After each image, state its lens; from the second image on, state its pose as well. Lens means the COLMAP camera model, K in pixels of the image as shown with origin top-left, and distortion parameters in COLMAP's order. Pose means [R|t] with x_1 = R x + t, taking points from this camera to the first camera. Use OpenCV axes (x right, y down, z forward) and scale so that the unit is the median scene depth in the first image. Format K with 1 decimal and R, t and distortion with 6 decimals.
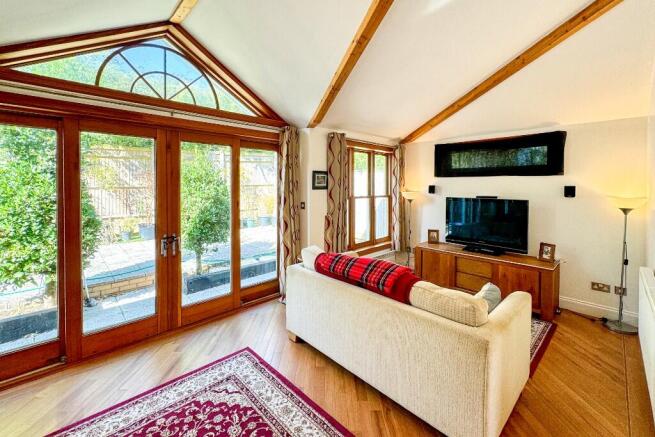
lens RADIAL K [[275.4, 0, 323.0], [0, 275.4, 189.7], [0, 0, 1]] dist [-0.001647, -0.000333]
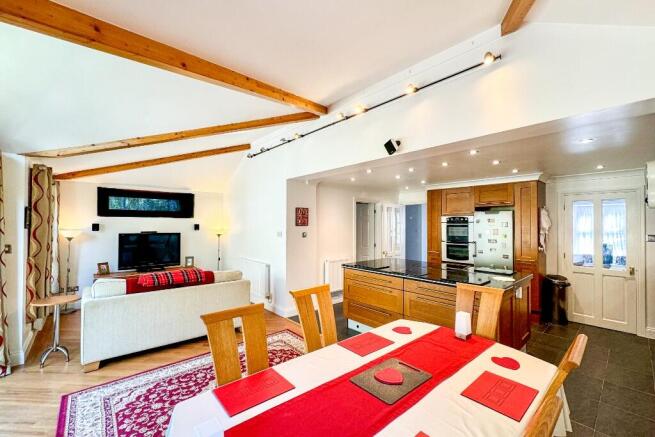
lens RADIAL K [[288.2, 0, 312.5], [0, 288.2, 219.8], [0, 0, 1]] dist [-0.030968, -0.000106]
pose [[0.093595, 0.012169, 0.995536, -0.811282], [0.012980, 0.999825, -0.013442, -0.005364], [-0.995526, 0.014180, 0.093420, 0.034313]]
